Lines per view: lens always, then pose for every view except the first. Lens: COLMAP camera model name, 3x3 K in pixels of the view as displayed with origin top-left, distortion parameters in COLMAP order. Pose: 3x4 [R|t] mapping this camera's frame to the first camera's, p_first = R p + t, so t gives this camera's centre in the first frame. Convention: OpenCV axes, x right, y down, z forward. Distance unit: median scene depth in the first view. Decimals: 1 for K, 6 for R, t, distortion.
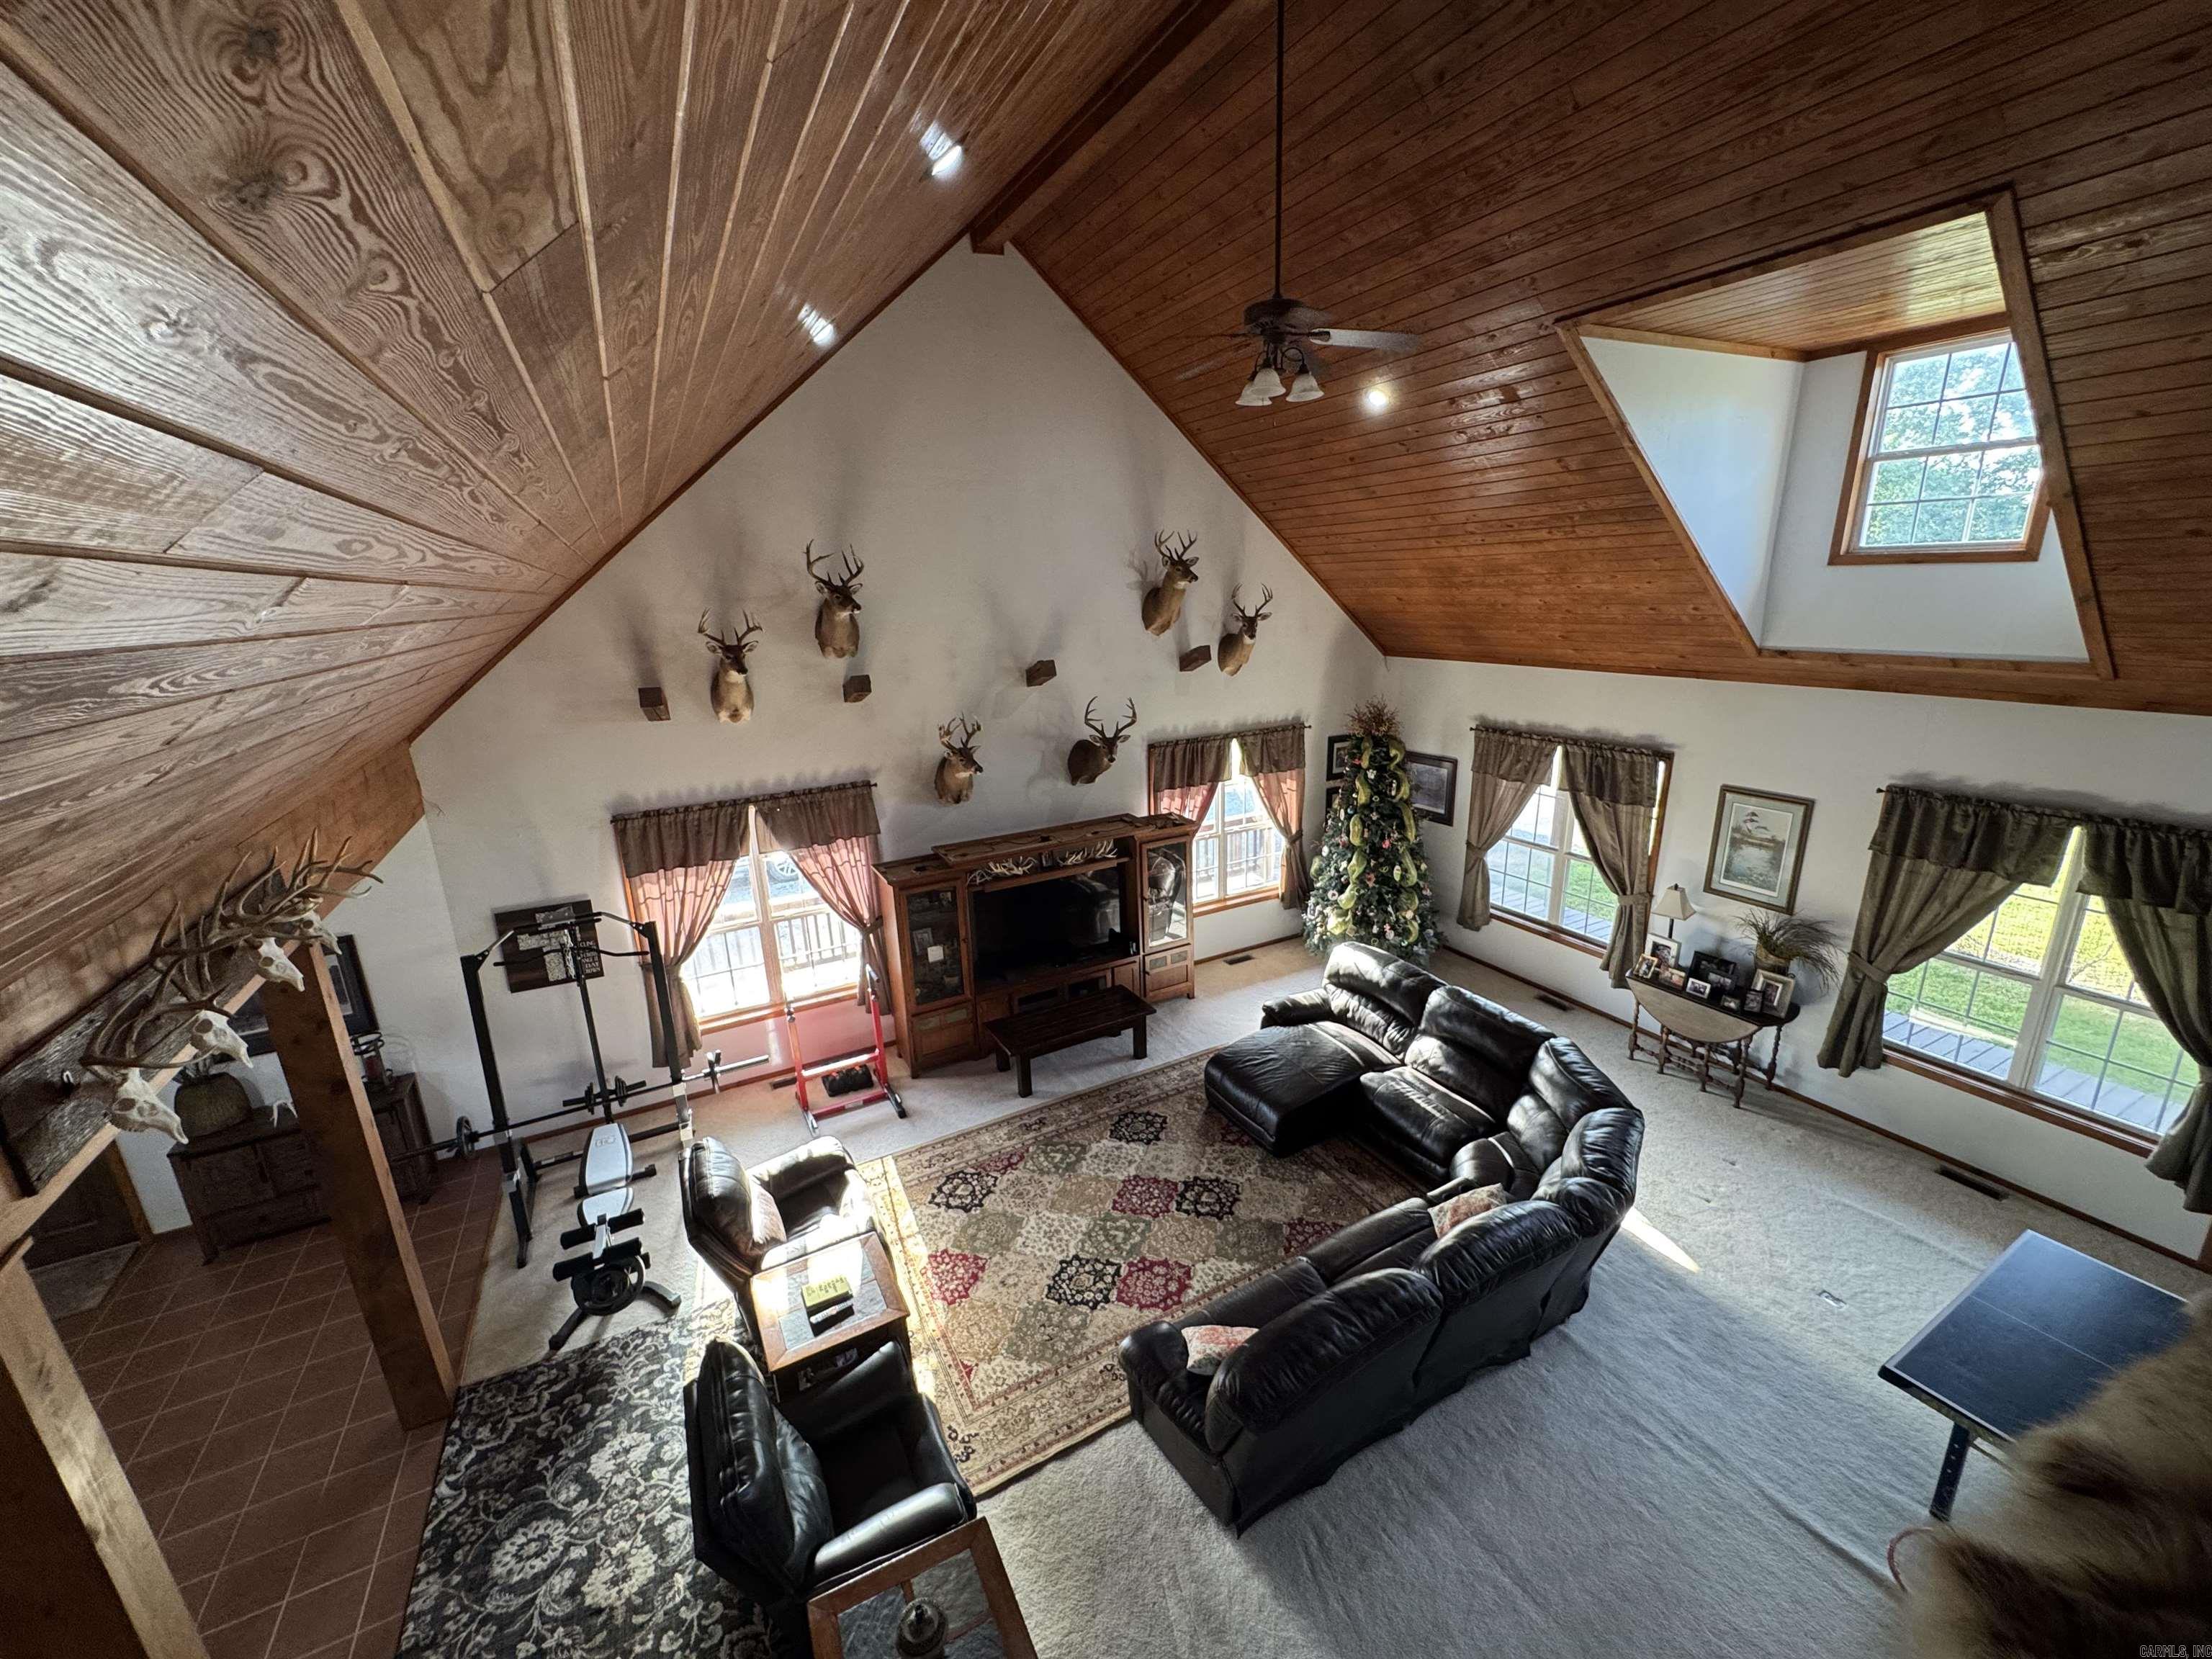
lens RADIAL K [[884.0, 0, 1100.5], [0, 884.0, 828.3], [0, 0, 1]] dist [-0.003315, 0.001591]
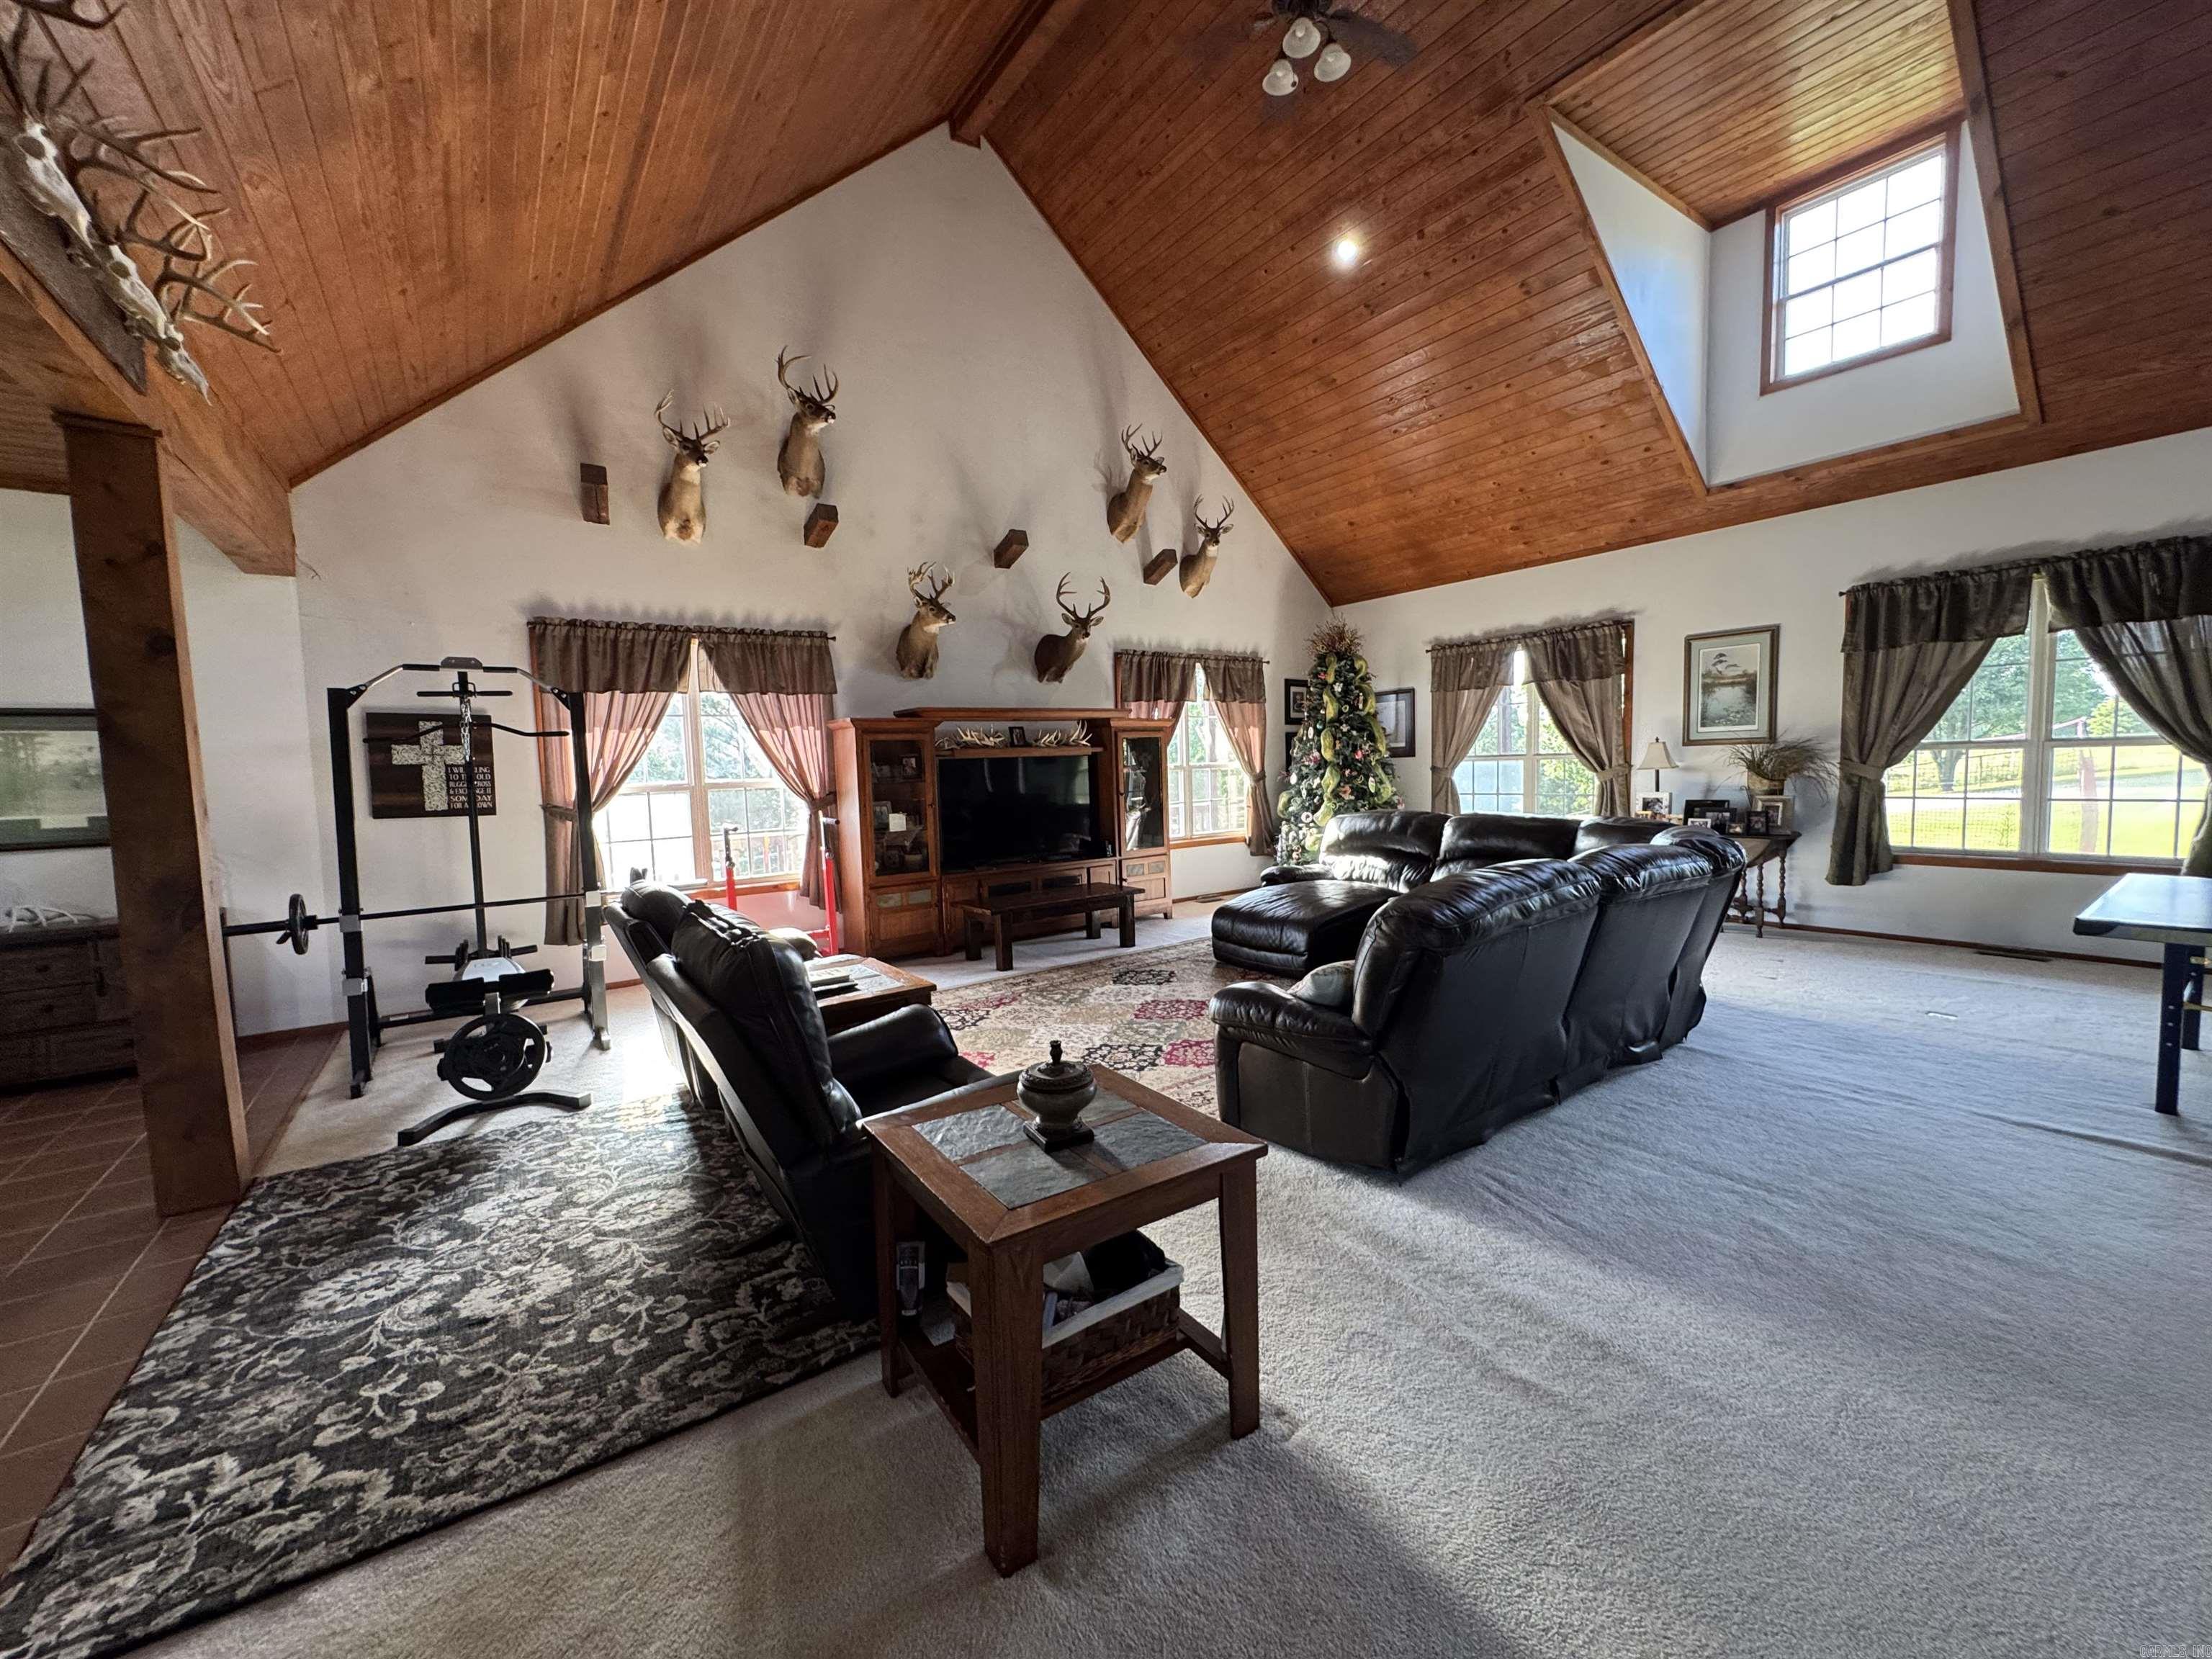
lens RADIAL K [[884.0, 0, 1099.5], [0, 884.0, 833.9], [0, 0, 1]] dist [-0.003315, 0.001591]
pose [[0.991774, -0.005177, 0.127899, -0.109410], [0.030910, 0.979299, -0.200044, 0.367915], [-0.124216, 0.202352, 0.971403, 0.133235]]
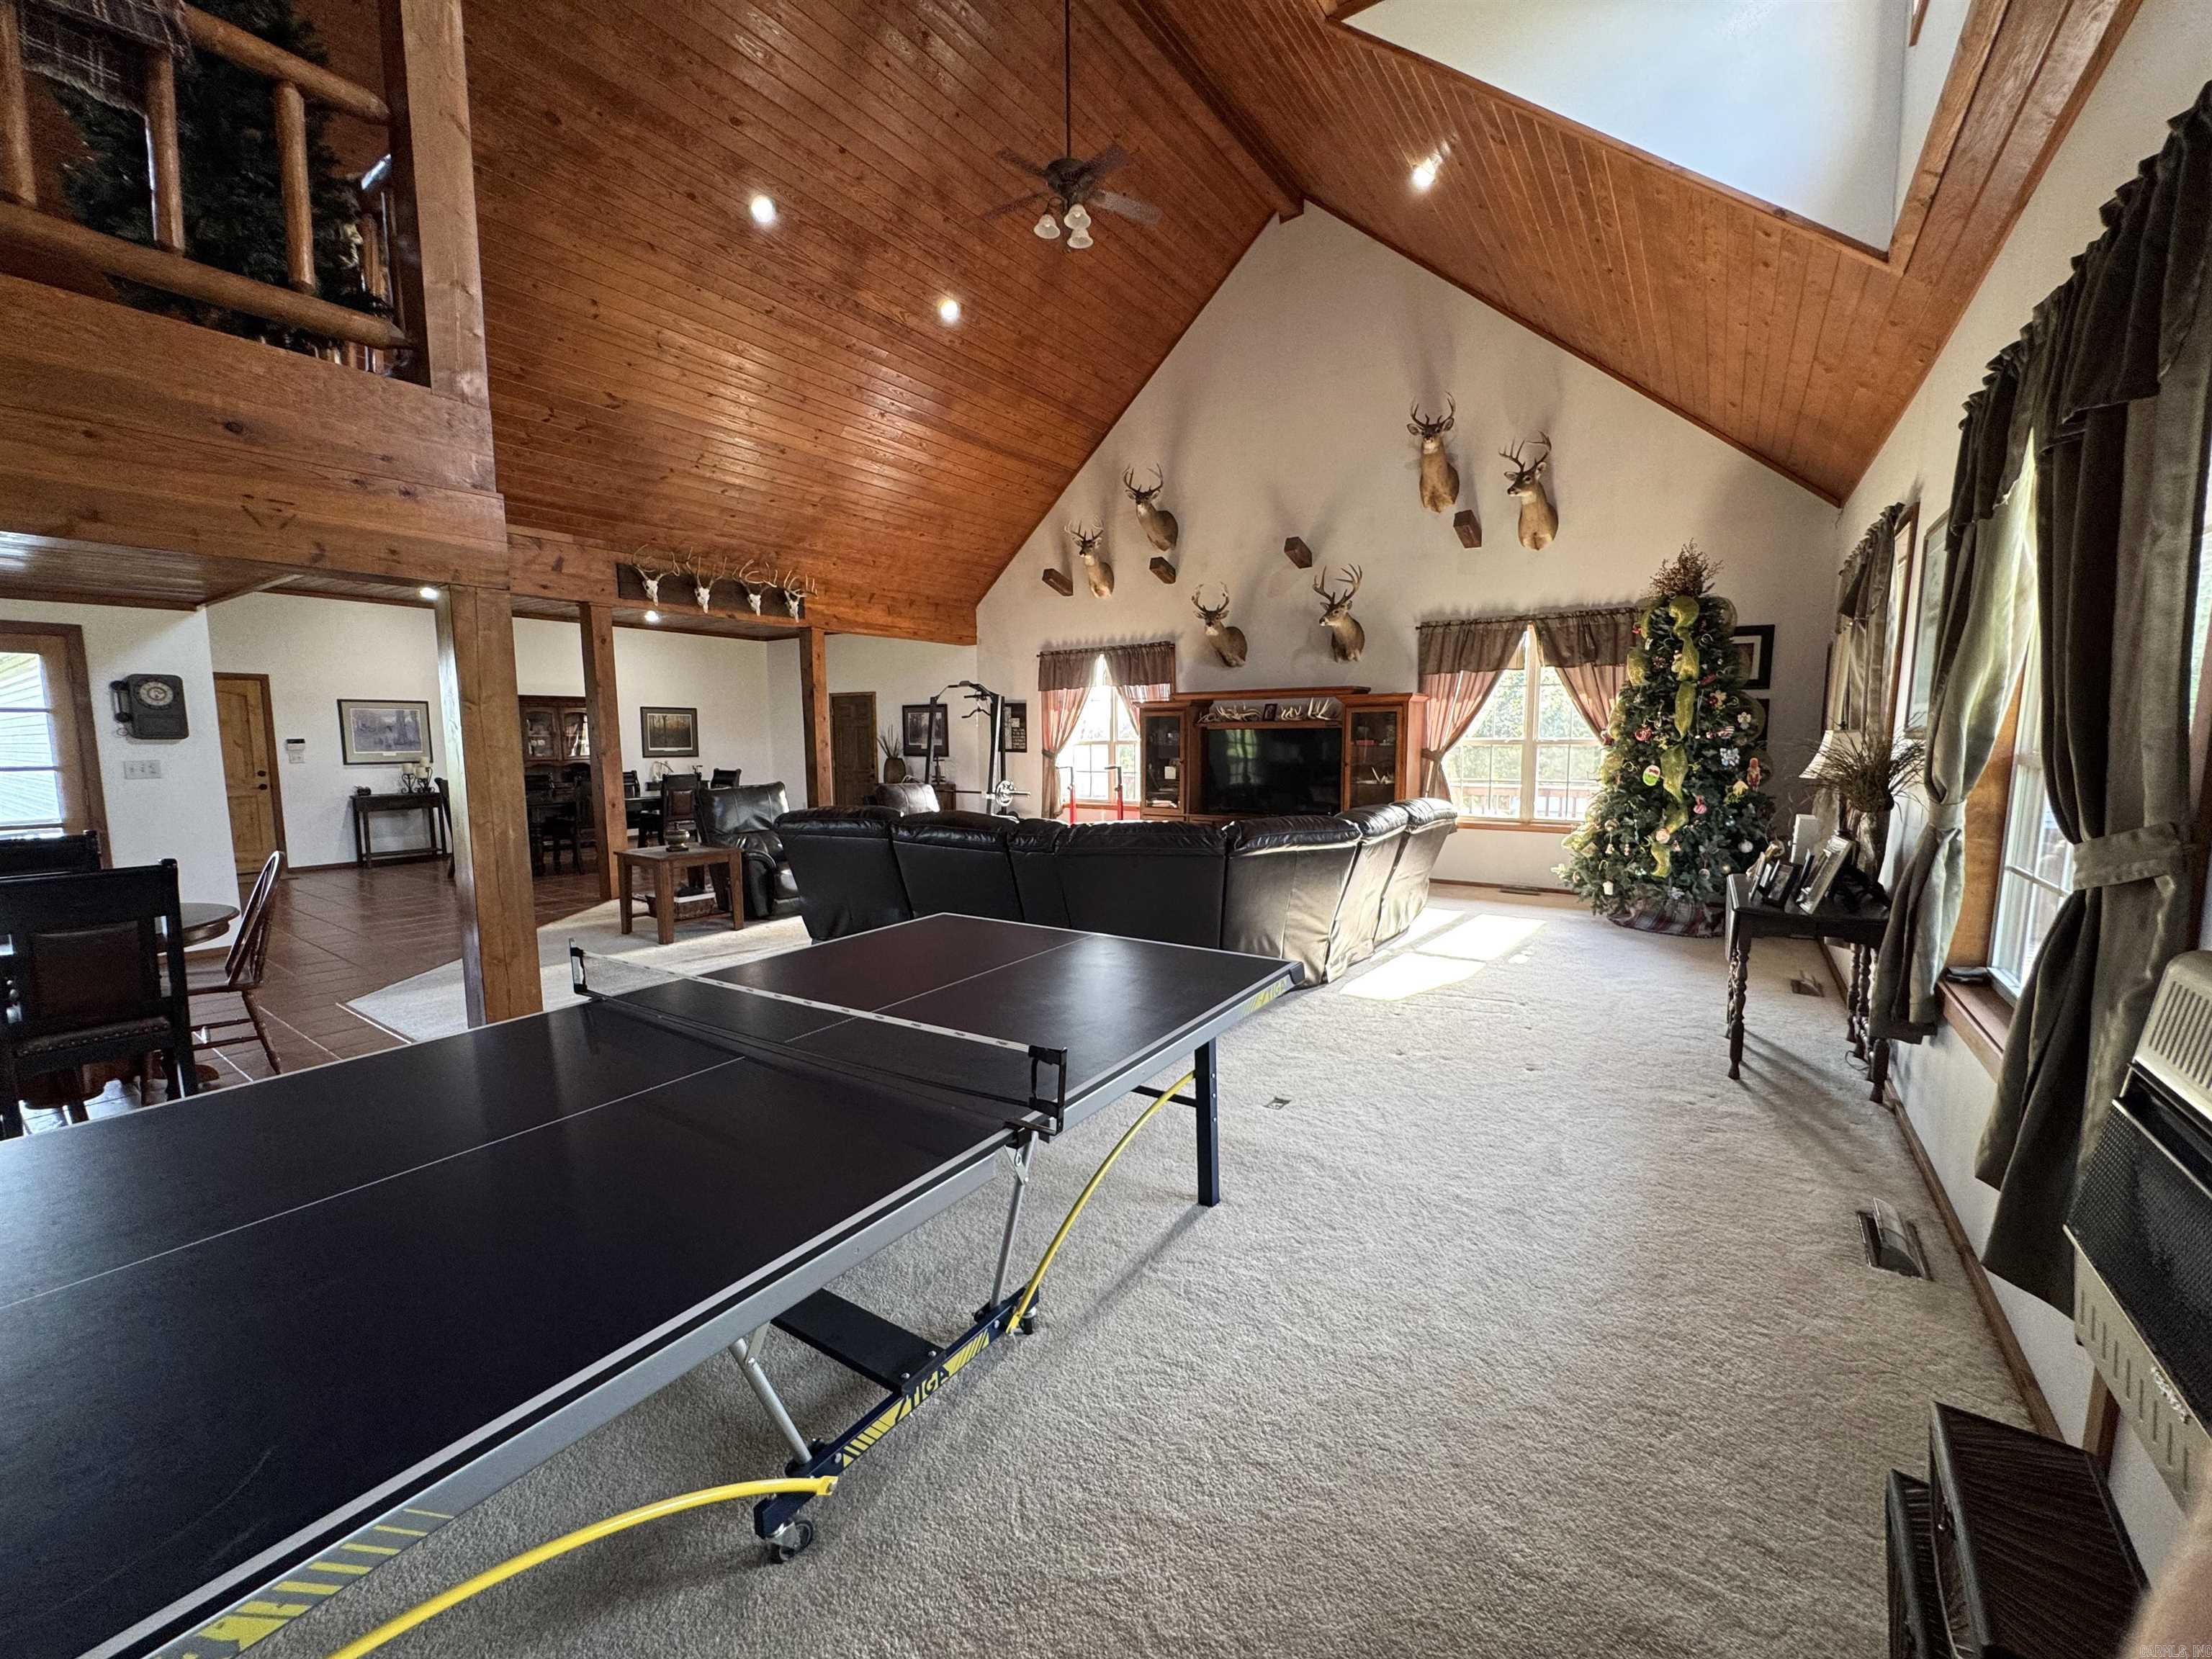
lens RADIAL K [[884.0, 0, 1105.2], [0, 884.0, 833.2], [0, 0, 1]] dist [-0.003315, 0.001591]
pose [[0.463101, 0.130092, -0.876706, 0.982448], [-0.253463, 0.967297, 0.009648, 0.259662], [0.849290, 0.217745, 0.480930, 0.361347]]
